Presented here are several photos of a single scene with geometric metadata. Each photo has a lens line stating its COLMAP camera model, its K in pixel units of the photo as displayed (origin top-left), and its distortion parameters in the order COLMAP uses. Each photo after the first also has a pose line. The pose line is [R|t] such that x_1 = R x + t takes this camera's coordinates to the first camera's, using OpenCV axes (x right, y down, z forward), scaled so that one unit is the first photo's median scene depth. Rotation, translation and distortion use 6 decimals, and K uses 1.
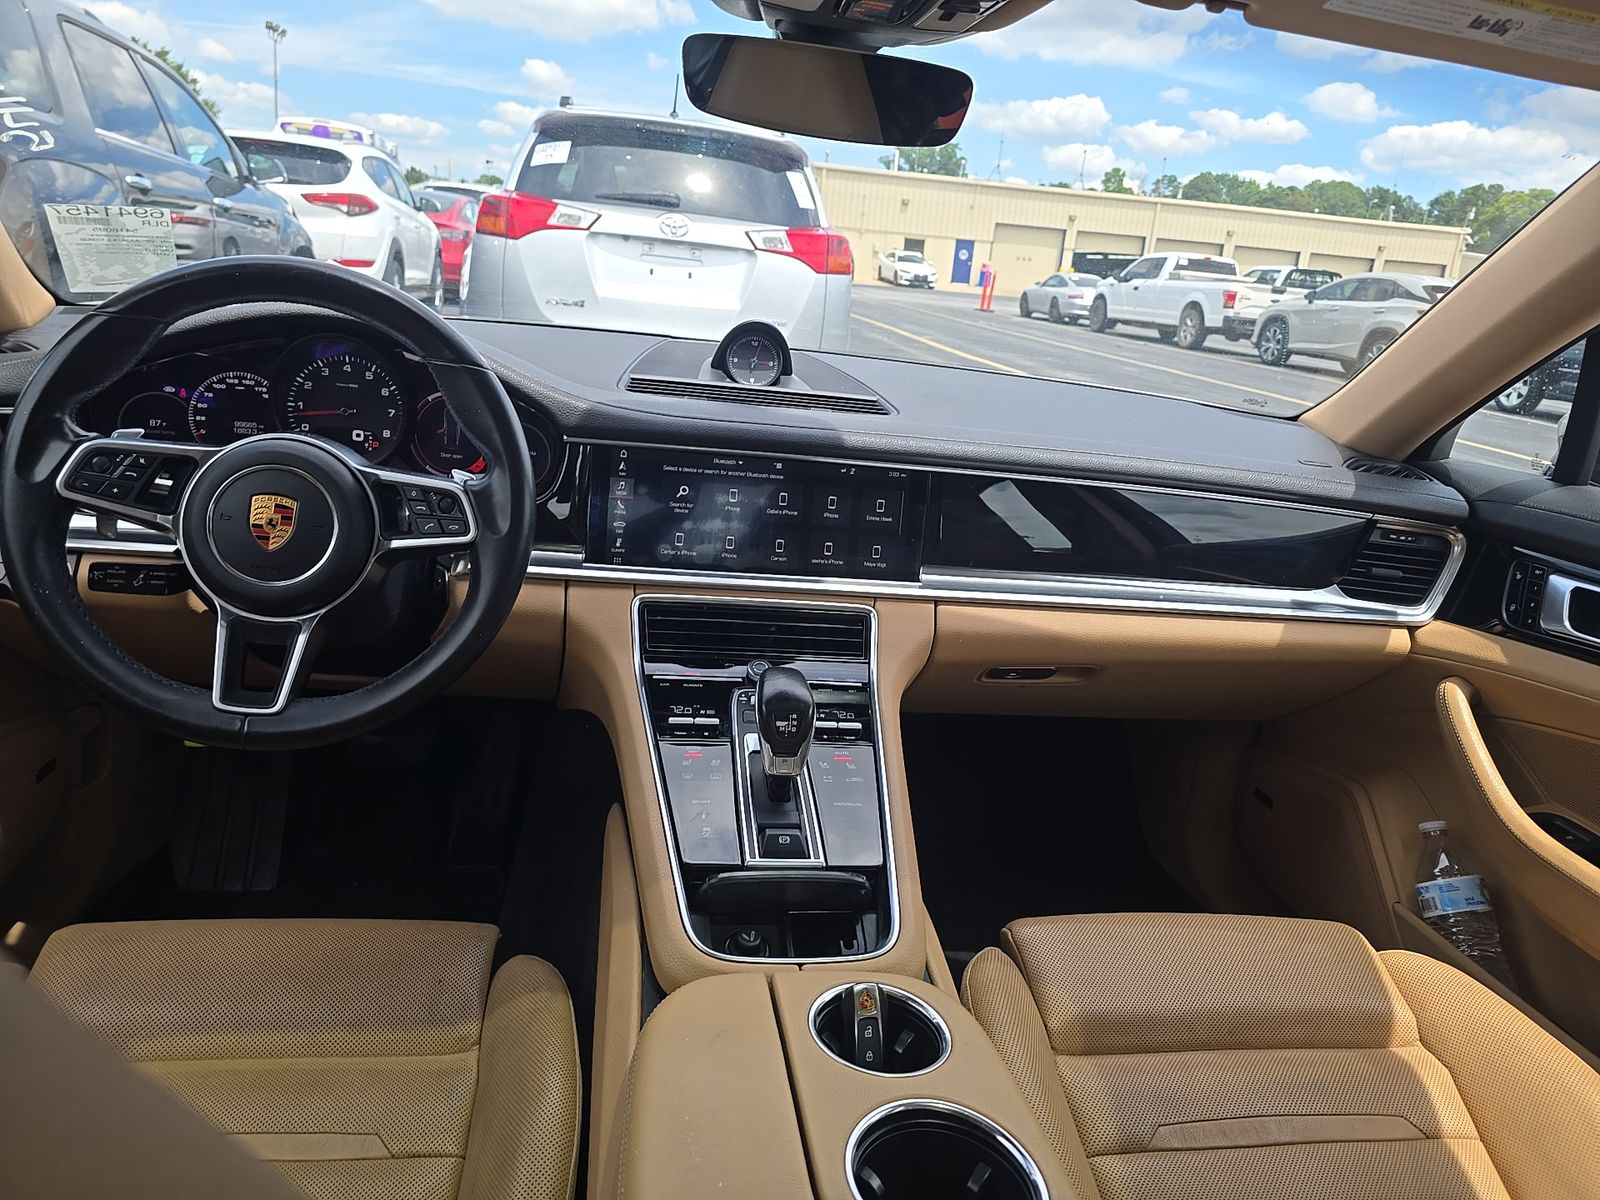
lens RADIAL K [[1051.4, 0, 800.0], [0, 1051.4, 600.0], [0, 0, 1]] dist [0.052124, -0.062840]
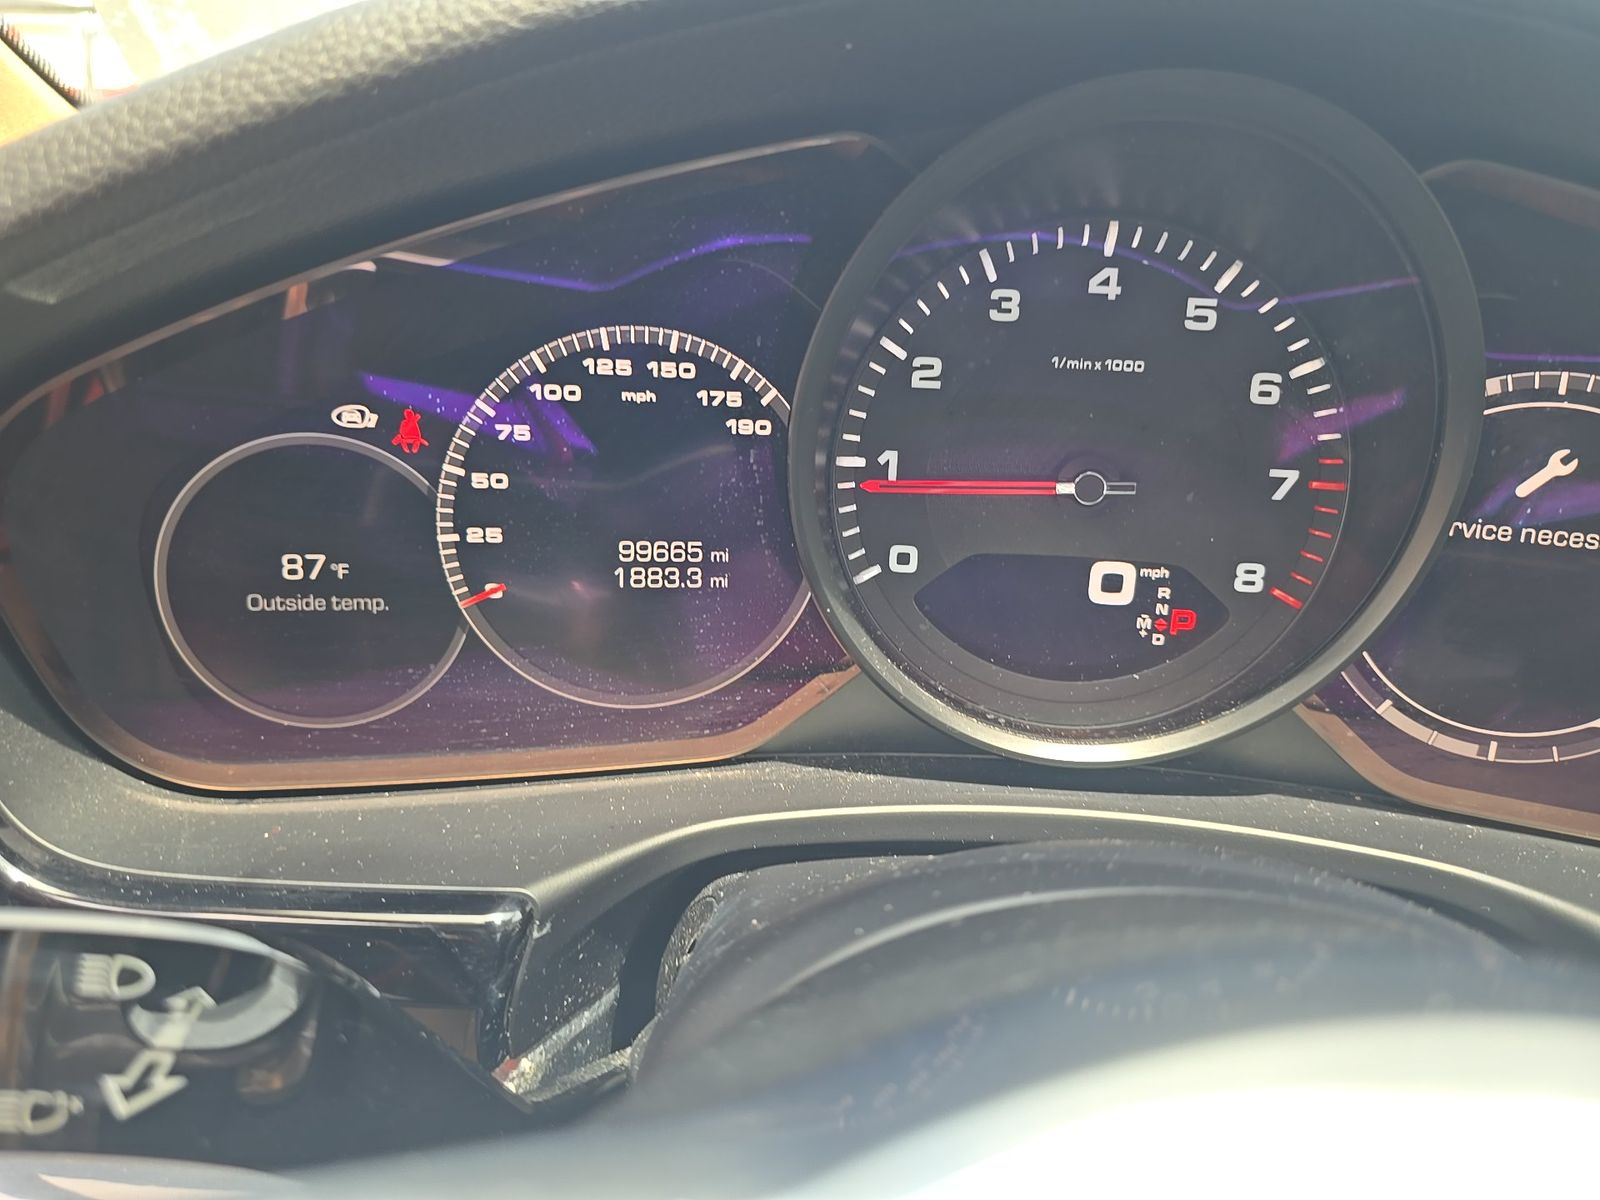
lens RADIAL K [[1078.3, 0, 866.0], [0, 1078.3, 603.7], [0, 0, 1]] dist [0.031260, -0.069345]
pose [[0.978711, 0.010590, -0.204970, -0.431408], [0.002848, 0.997871, 0.065160, -0.170194], [0.205224, -0.064356, 0.976597, 0.780515]]
